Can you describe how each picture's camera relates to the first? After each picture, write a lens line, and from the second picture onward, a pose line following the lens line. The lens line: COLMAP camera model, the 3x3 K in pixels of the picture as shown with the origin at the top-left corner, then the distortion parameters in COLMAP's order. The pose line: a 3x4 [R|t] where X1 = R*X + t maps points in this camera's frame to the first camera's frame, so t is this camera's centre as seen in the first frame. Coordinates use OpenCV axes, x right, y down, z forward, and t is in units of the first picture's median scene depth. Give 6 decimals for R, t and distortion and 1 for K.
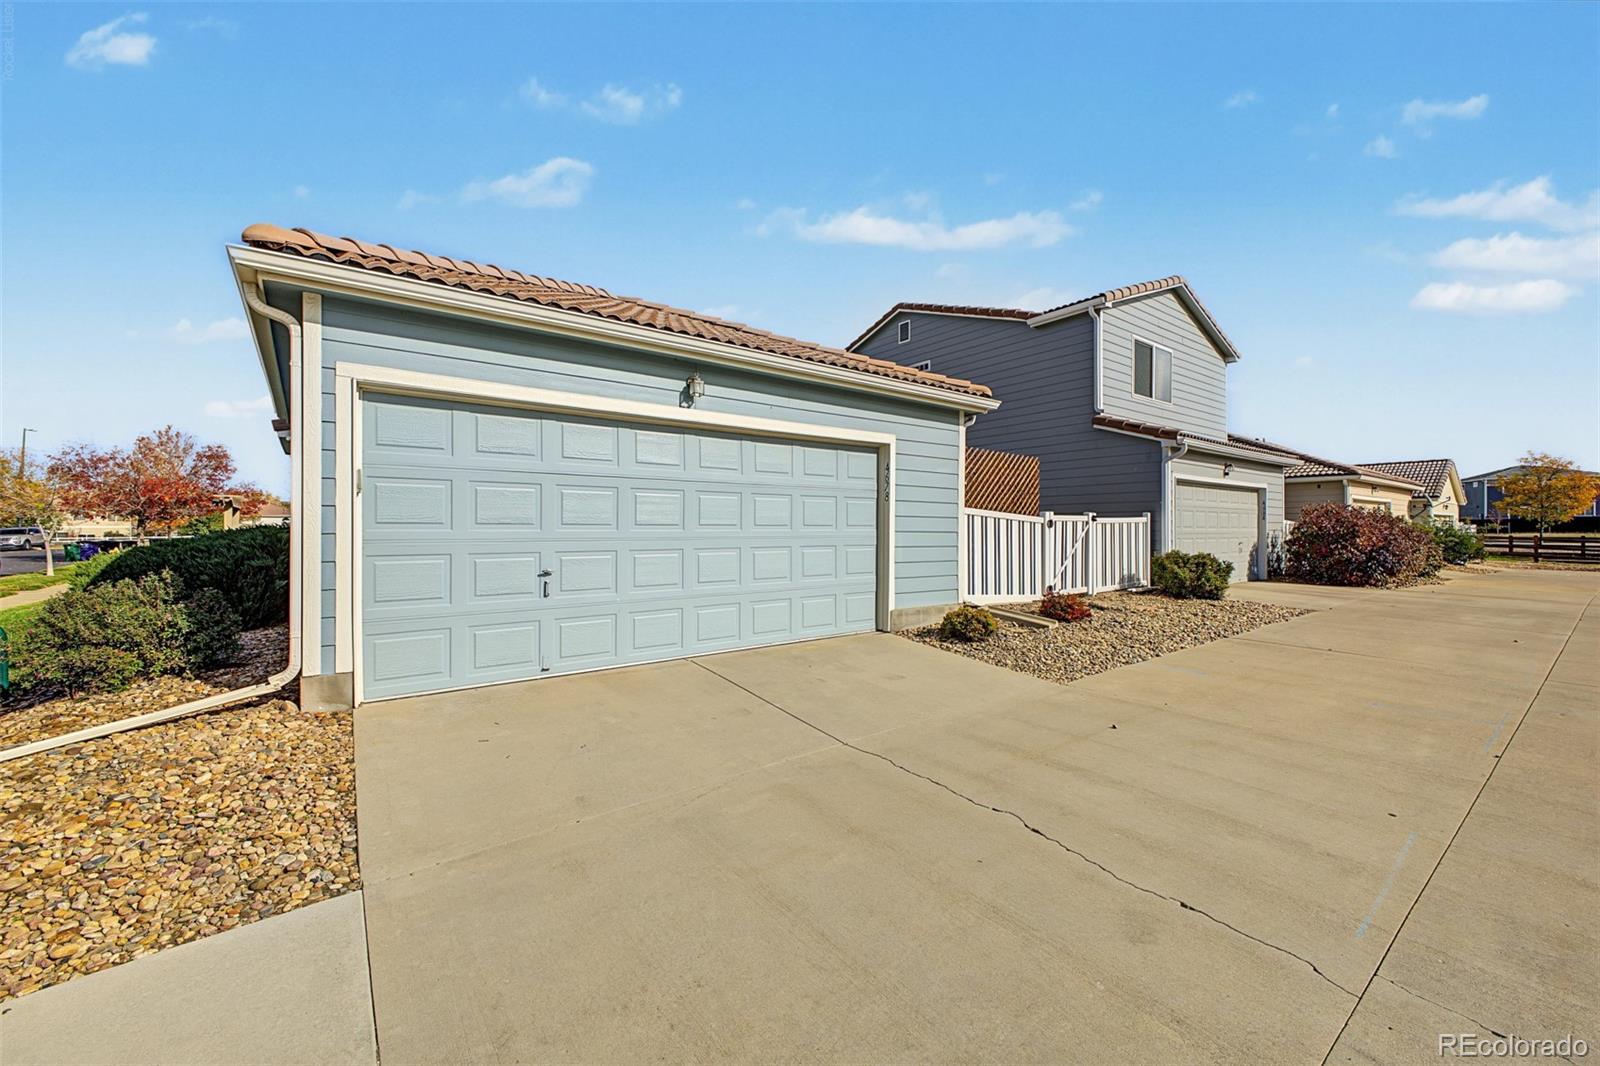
lens RADIAL K [[641.7, 0, 806.1], [0, 641.7, 525.6], [0, 0, 1]] dist [0.023953, -0.008424]
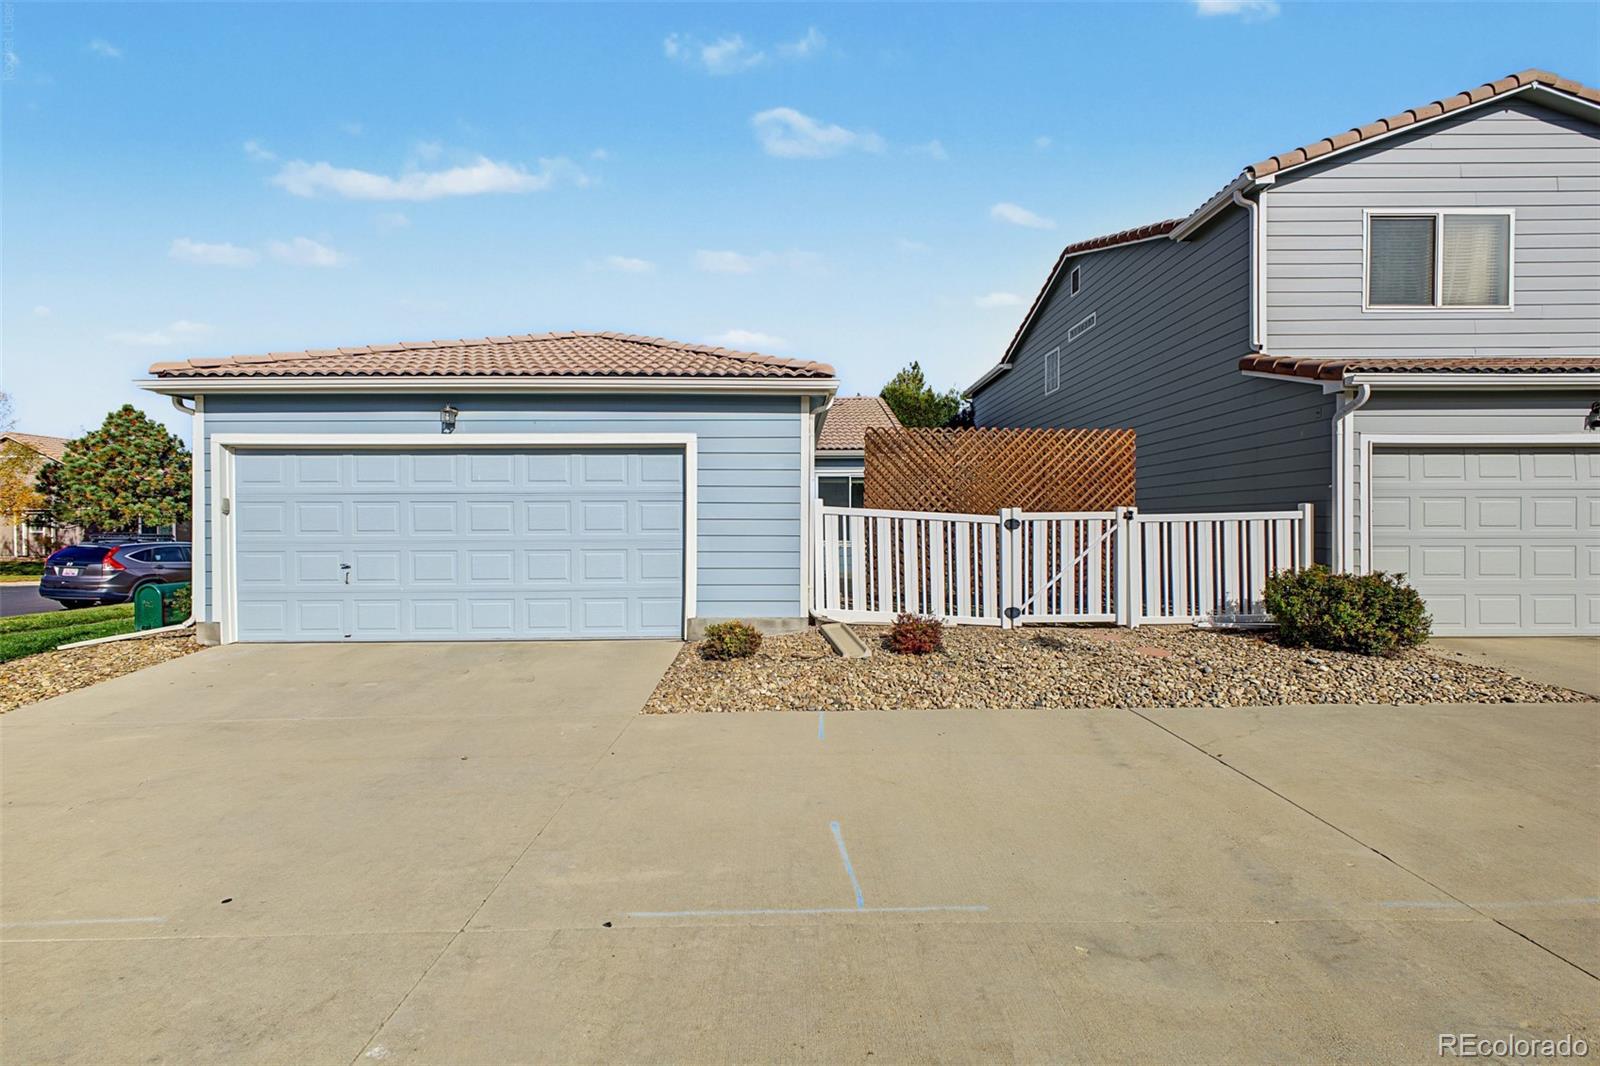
lens RADIAL K [[641.7, 0, 806.1], [0, 641.7, 525.6], [0, 0, 1]] dist [0.023953, -0.008424]
pose [[0.791265, -0.002911, -0.611467, 0.605019], [0.007575, 0.999959, 0.005042, -0.006427], [0.611427, -0.008622, 0.791254, 0.249305]]
